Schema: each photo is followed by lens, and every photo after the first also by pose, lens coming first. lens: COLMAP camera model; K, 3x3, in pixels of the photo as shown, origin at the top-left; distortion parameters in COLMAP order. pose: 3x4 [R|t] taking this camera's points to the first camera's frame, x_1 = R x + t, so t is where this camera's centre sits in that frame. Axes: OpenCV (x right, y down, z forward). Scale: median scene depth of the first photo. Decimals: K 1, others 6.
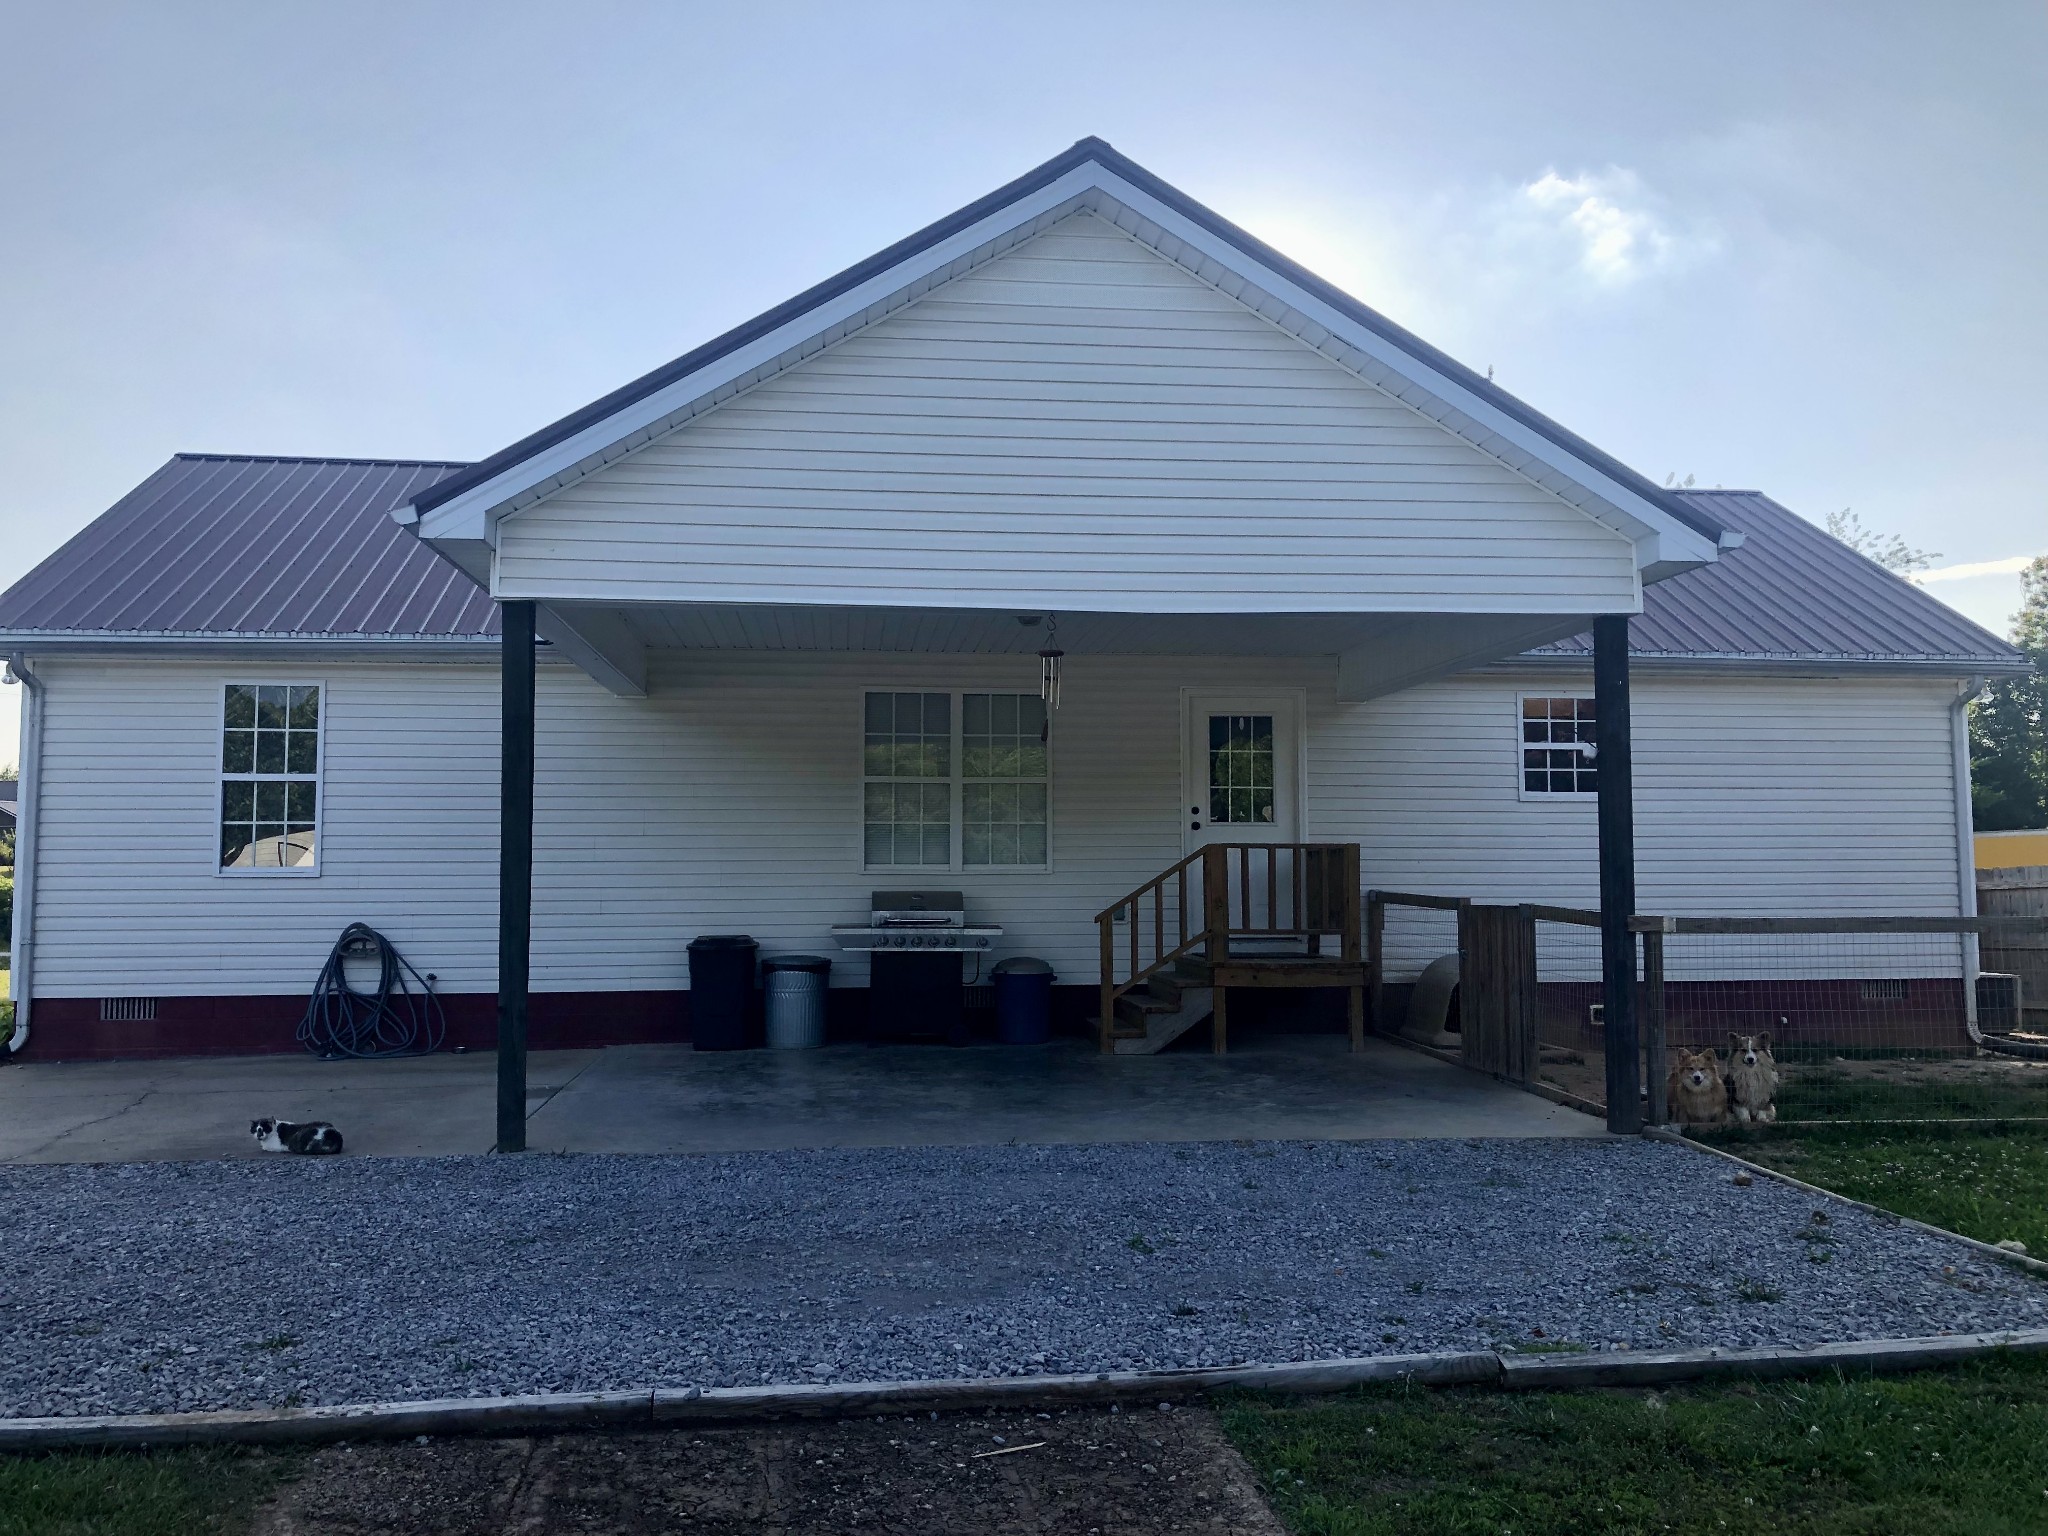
lens RADIAL K [[1681.1, 0, 1009.4], [0, 1681.1, 720.5], [0, 0, 1]] dist [0.034140, -0.032159]
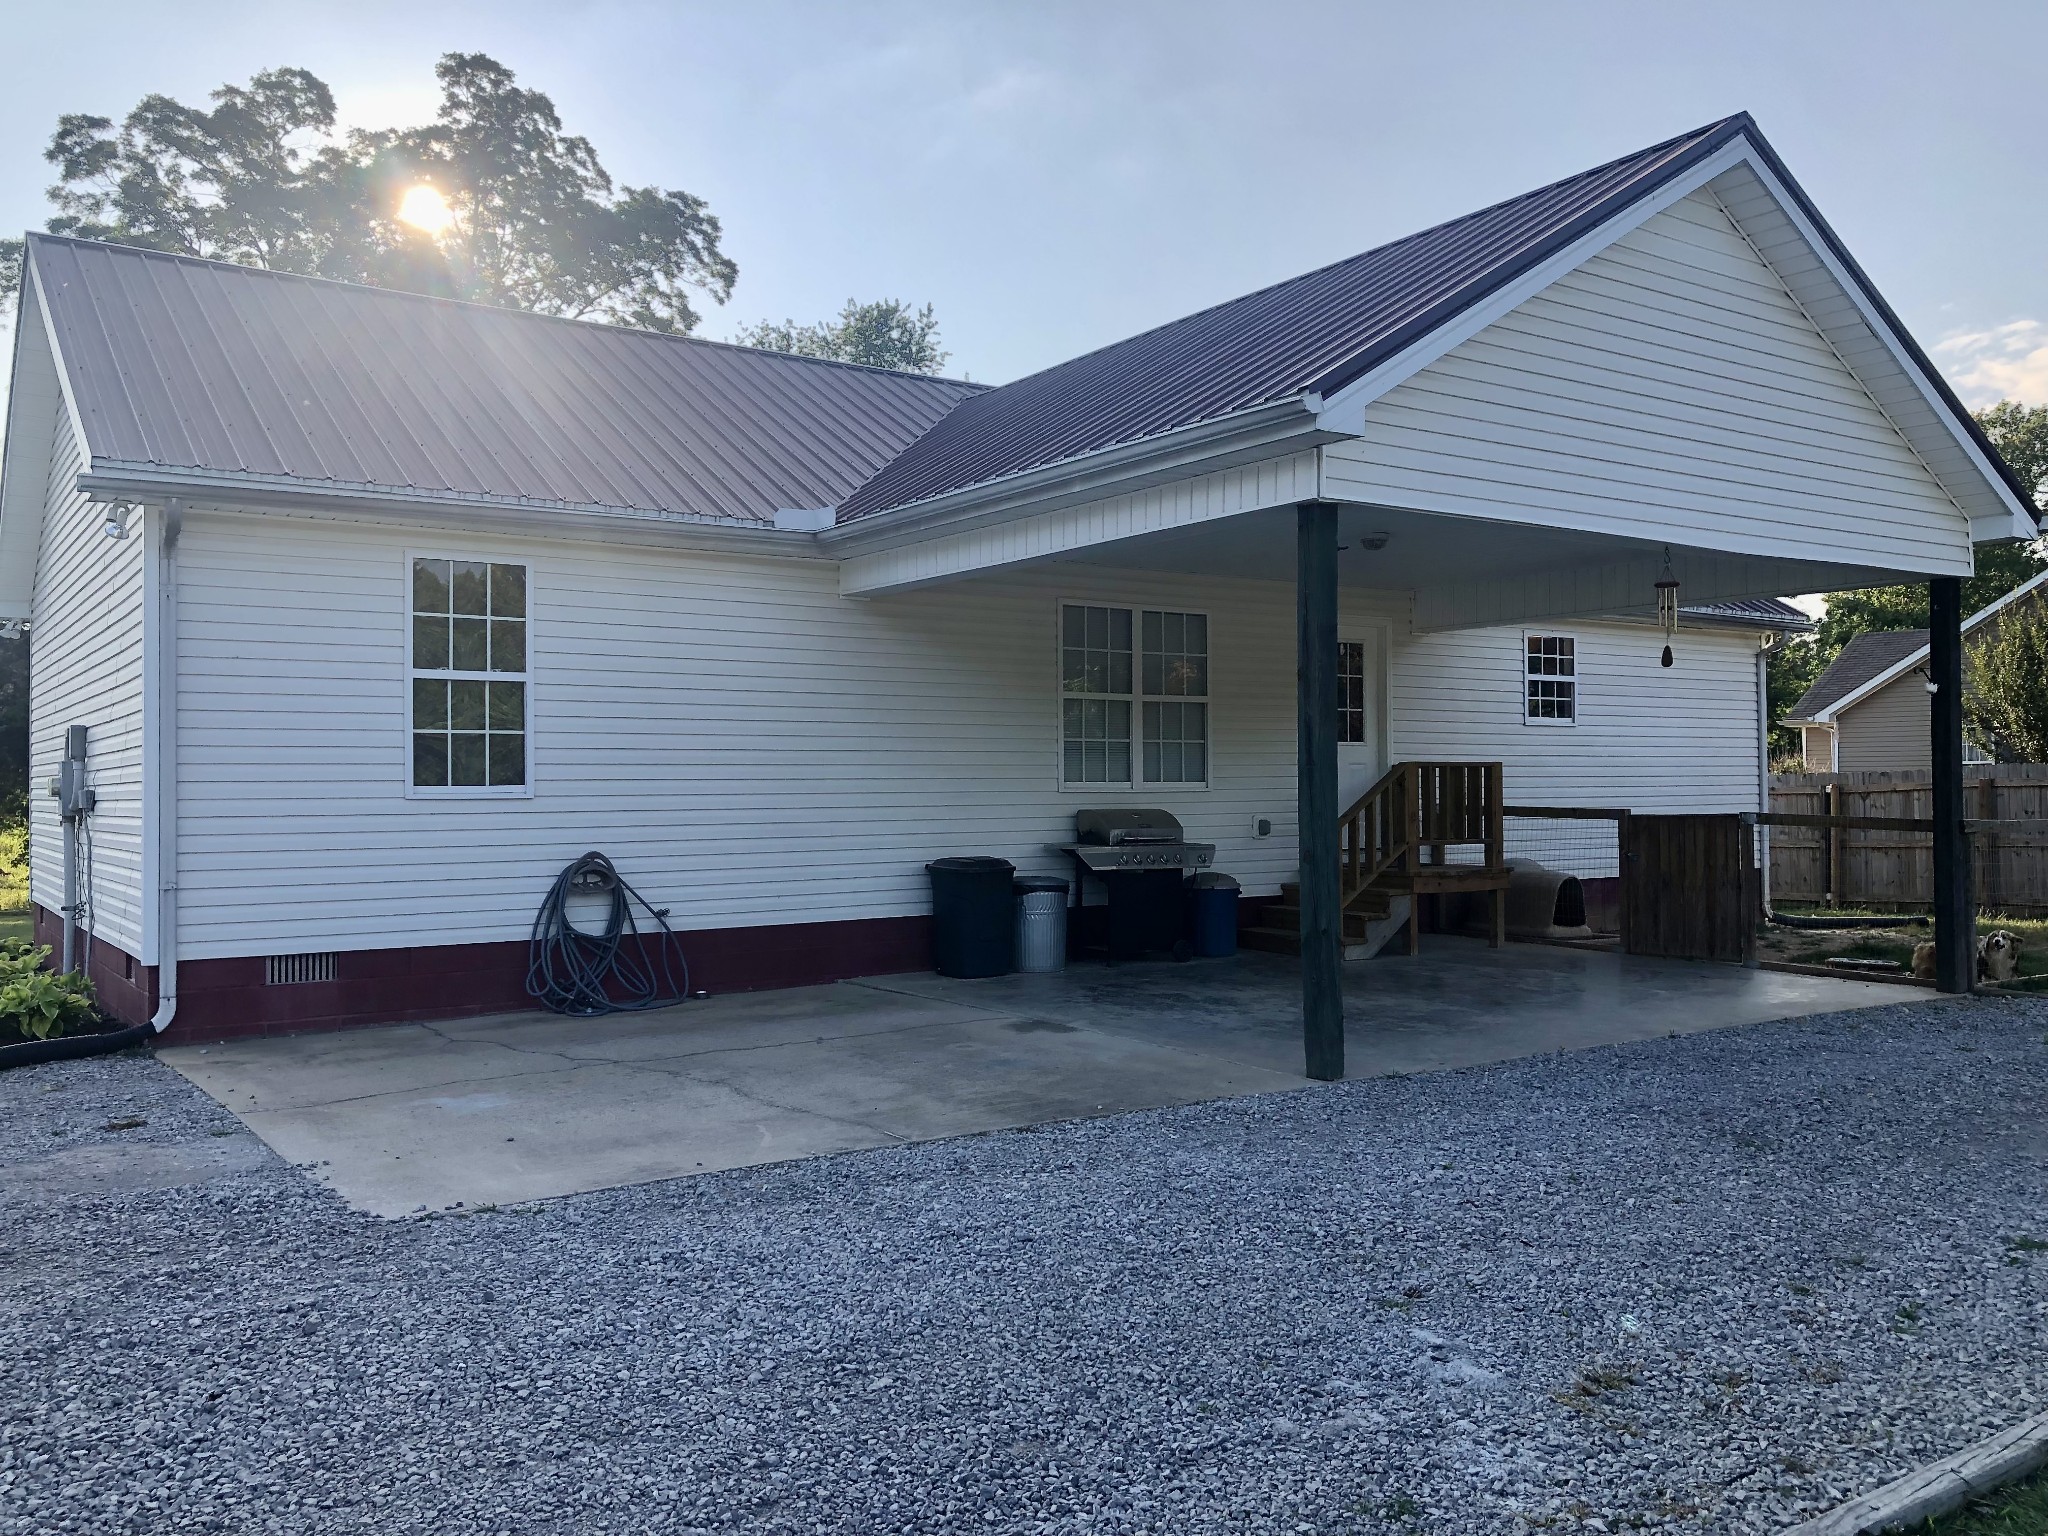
lens RADIAL K [[1681.1, 0, 1055.6], [0, 1681.1, 722.9], [0, 0, 1]] dist [0.034140, -0.032159]
pose [[0.881624, 0.014169, 0.471741, -0.573492], [-0.038957, 0.998323, 0.042821, 0.010829], [-0.470343, -0.056129, 0.880697, 0.155539]]
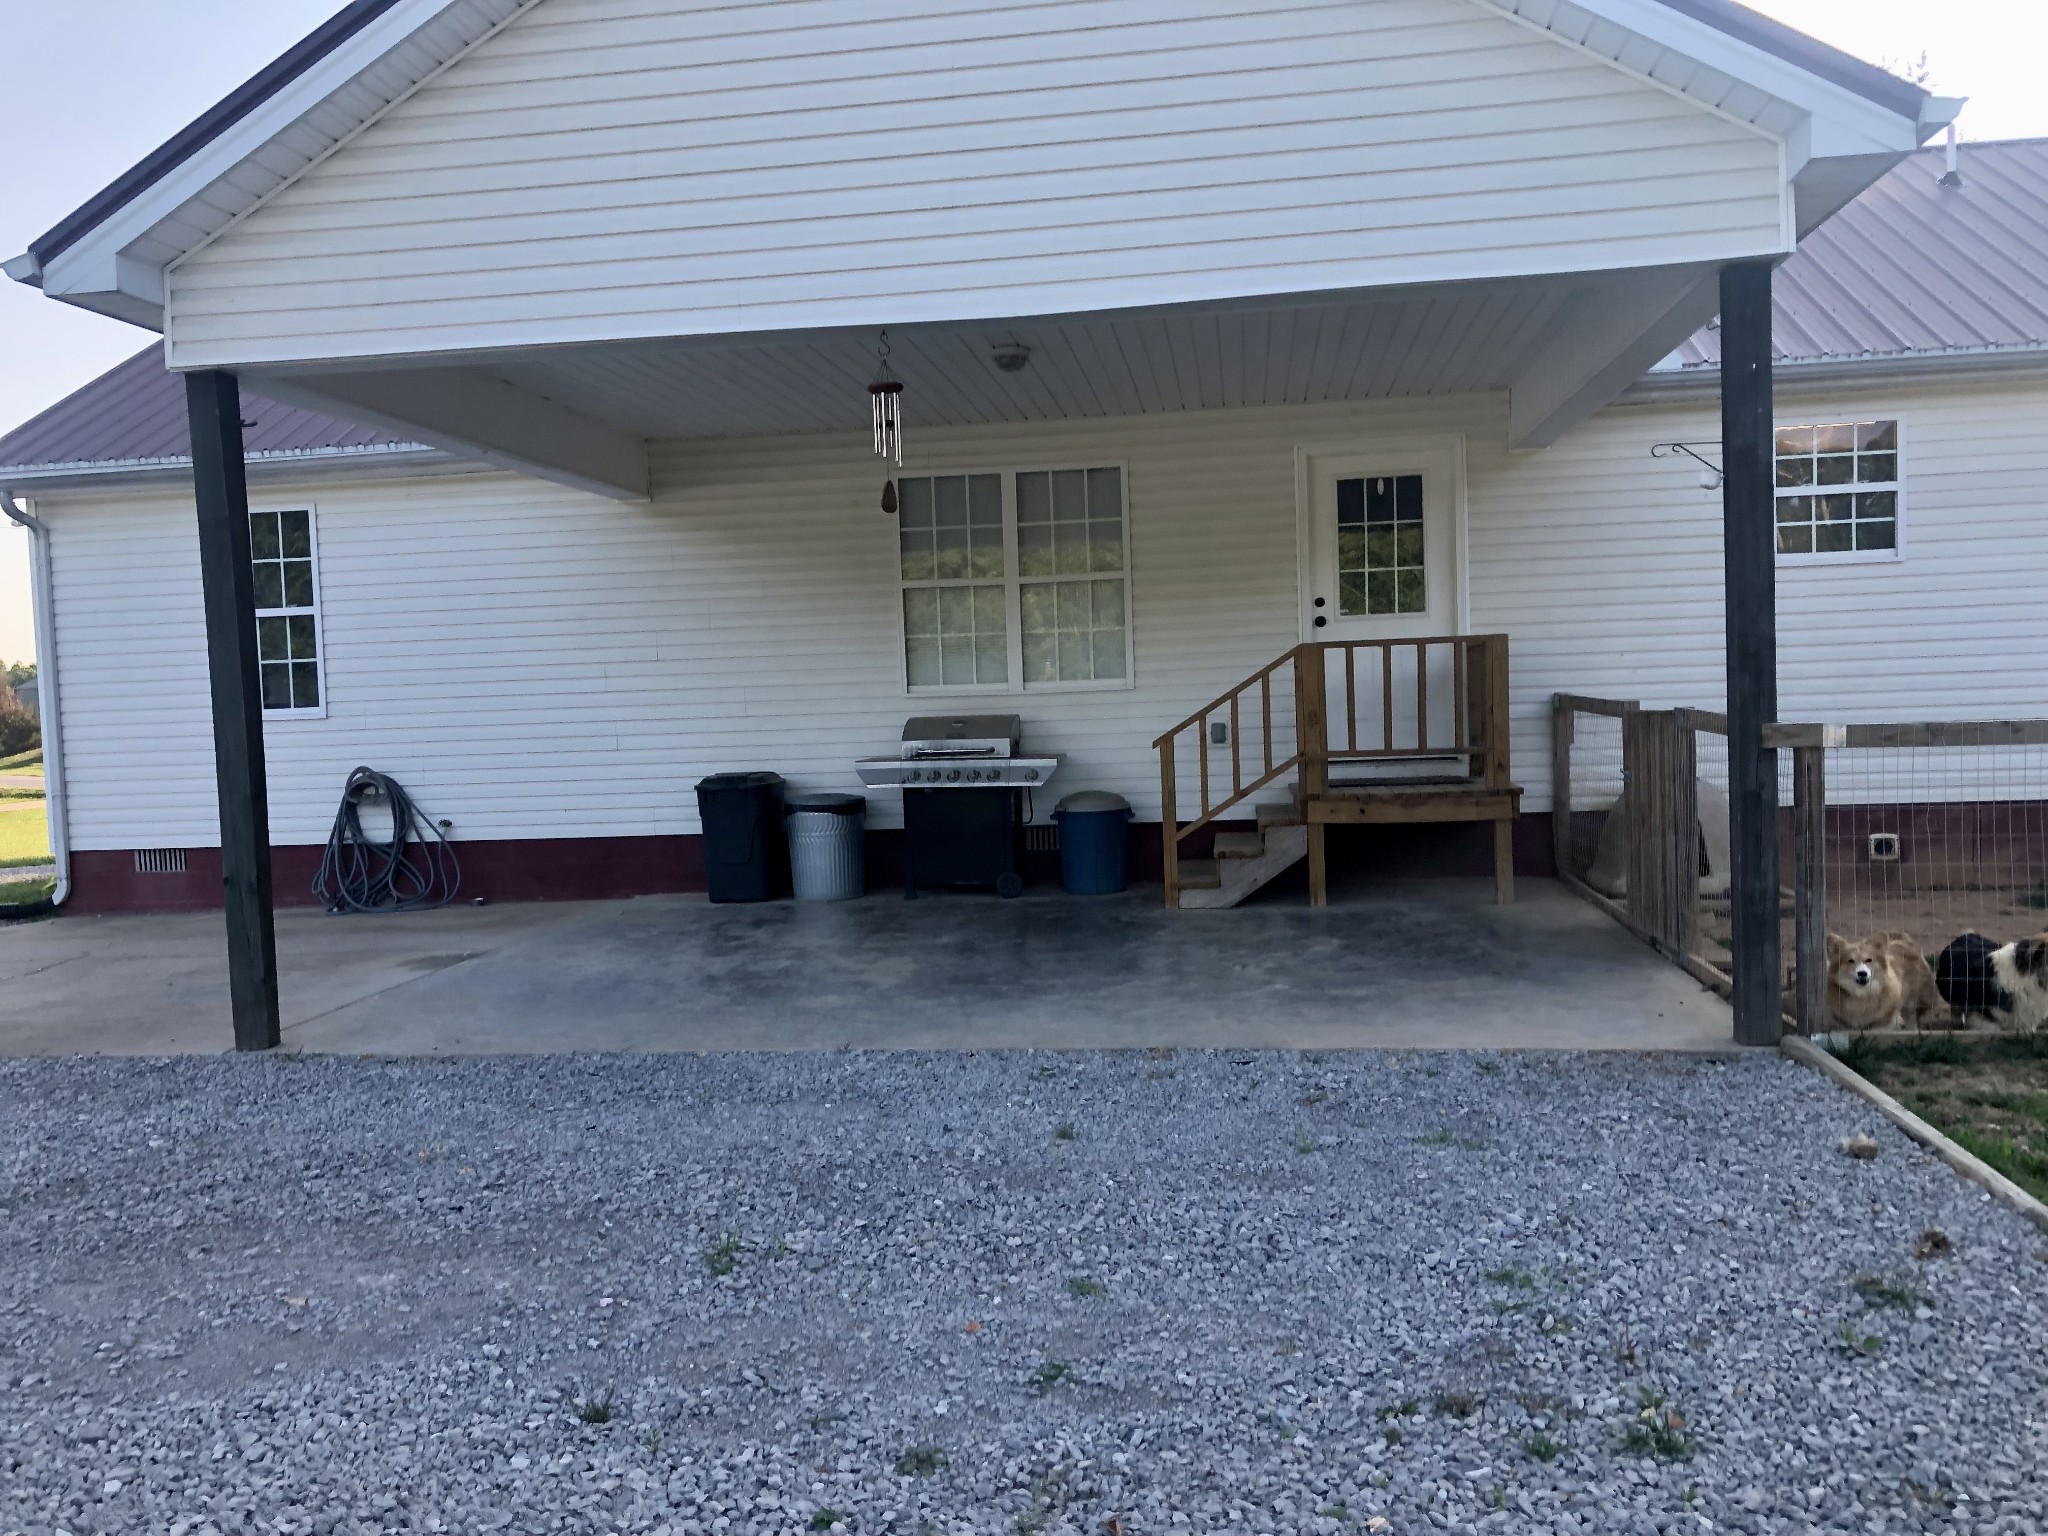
lens RADIAL K [[1681.1, 0, 968.1], [0, 1681.1, 762.1], [0, 0, 1]] dist [0.034140, -0.032159]
pose [[0.965940, -0.023420, -0.257703, 0.167125], [0.057442, 0.990455, 0.125296, 0.021001], [0.252309, -0.135831, 0.958066, 0.202084]]
